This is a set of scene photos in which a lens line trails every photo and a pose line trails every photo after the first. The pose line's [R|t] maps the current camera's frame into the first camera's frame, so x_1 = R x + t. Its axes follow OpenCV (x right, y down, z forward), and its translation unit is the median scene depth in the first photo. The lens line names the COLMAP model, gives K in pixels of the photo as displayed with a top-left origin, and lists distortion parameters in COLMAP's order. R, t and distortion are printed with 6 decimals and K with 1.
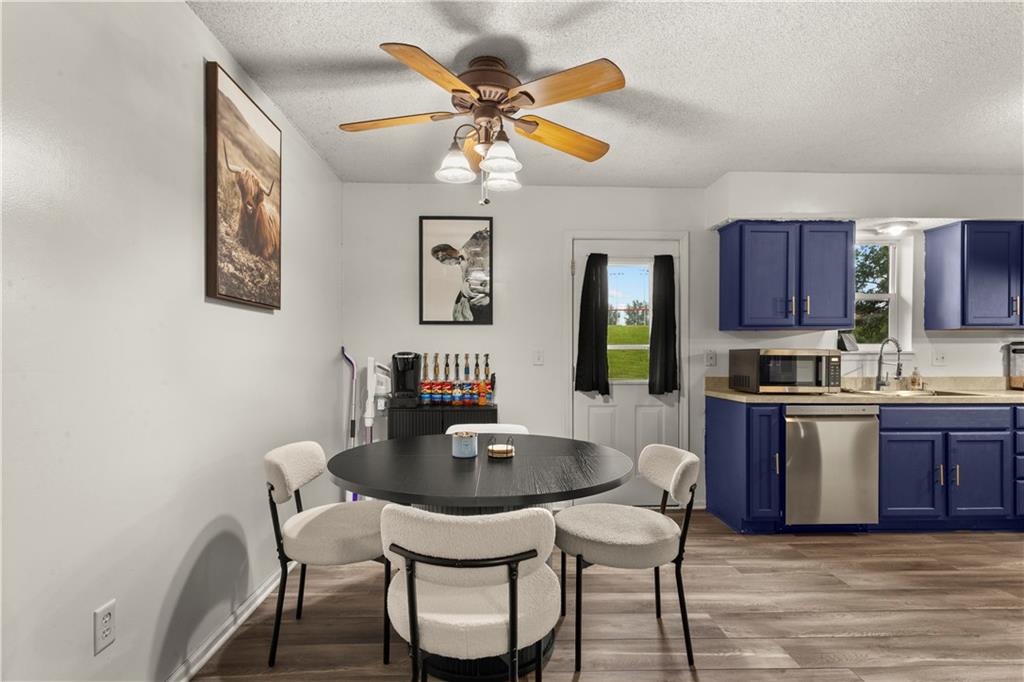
lens RADIAL K [[496.4, 0, 511.9], [0, 496.4, 357.5], [0, 0, 1]] dist [-0.001550, 0.000306]
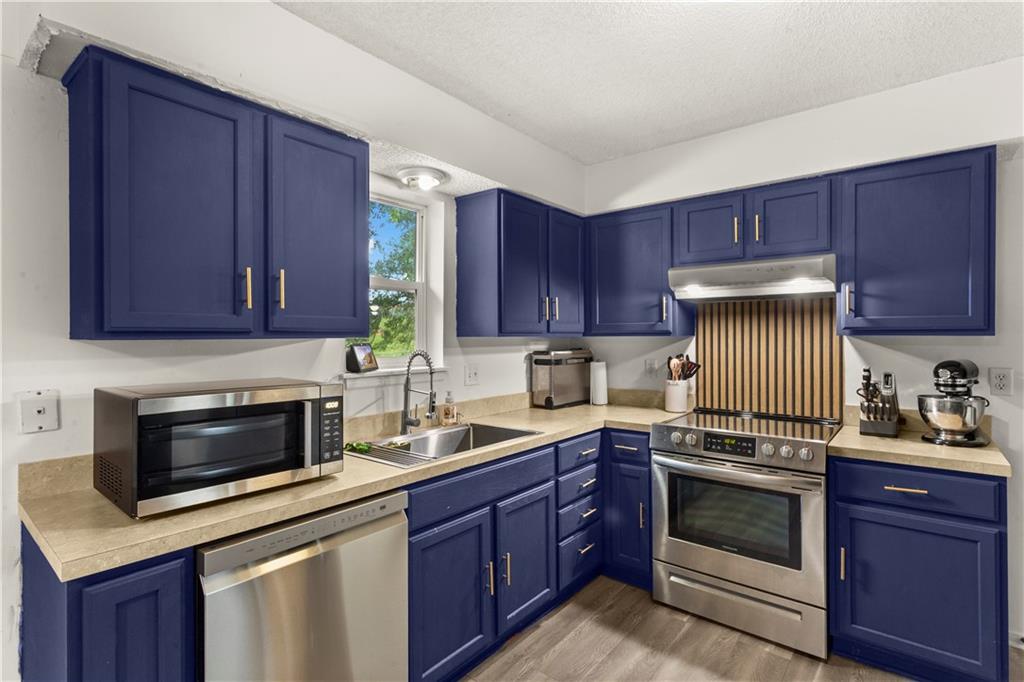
lens RADIAL K [[496.4, 0, 512.8], [0, 496.4, 340.8], [0, 0, 1]] dist [-0.001550, 0.000306]
pose [[0.654132, -0.005678, 0.756359, 0.363479], [0.009989, 0.999949, -0.001132, -0.050524], [-0.756315, 0.008296, 0.654155, 0.498361]]
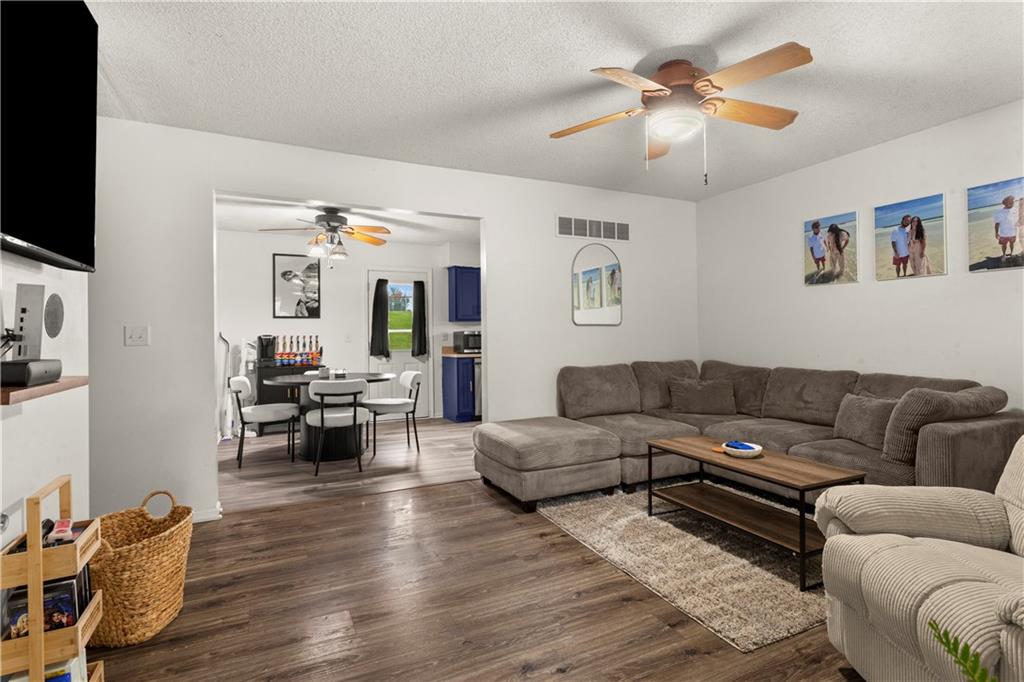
lens RADIAL K [[496.4, 0, 513.2], [0, 496.4, 332.8], [0, 0, 1]] dist [-0.001550, 0.000306]
pose [[0.913336, -0.008801, 0.407112, -0.128738], [0.016267, 0.999757, -0.014882, 0.019763], [-0.406882, 0.020215, 0.913257, -0.841430]]
